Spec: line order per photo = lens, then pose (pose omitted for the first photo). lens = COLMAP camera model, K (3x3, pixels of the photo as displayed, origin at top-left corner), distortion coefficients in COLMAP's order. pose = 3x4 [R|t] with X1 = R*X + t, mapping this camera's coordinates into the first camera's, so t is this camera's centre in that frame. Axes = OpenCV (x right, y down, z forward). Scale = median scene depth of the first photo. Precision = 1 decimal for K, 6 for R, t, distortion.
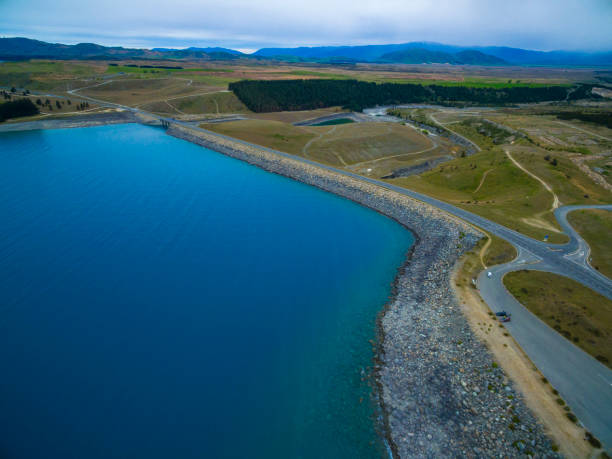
lens RADIAL K [[339.8, 0, 308.2], [0, 339.8, 227.6], [0, 0, 1]] dist [0.003819, -0.005849]
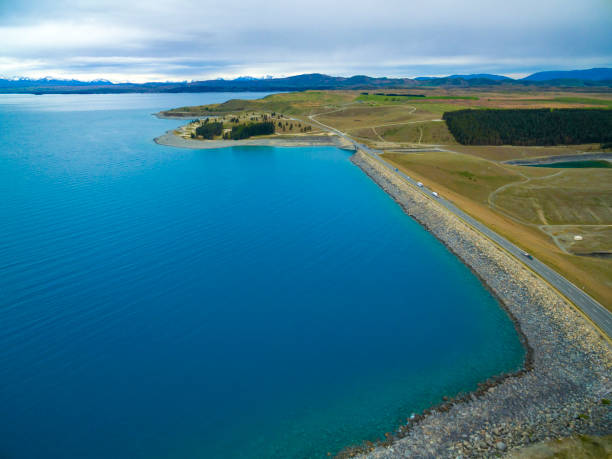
lens RADIAL K [[339.8, 0, 306.3], [0, 339.8, 232.5], [0, 0, 1]] dist [0.003819, -0.005849]
pose [[0.782164, 0.222857, -0.581853, 0.074596], [-0.254606, 0.966640, 0.027978, -0.028665], [0.568678, 0.126260, 0.812812, 0.056148]]
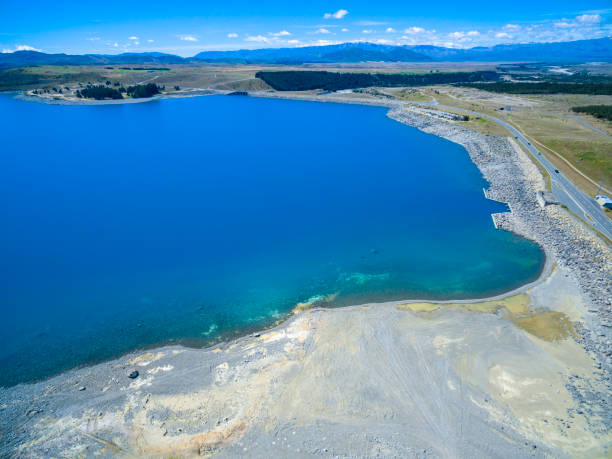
lens RADIAL K [[339.8, 0, 303.7], [0, 339.8, 229.4], [0, 0, 1]] dist [0.003819, -0.005849]
pose [[0.988204, -0.089203, 0.124479, -0.232187], [0.089072, 0.996003, 0.006629, 0.251593], [-0.124573, 0.004537, 0.992200, -0.482225]]
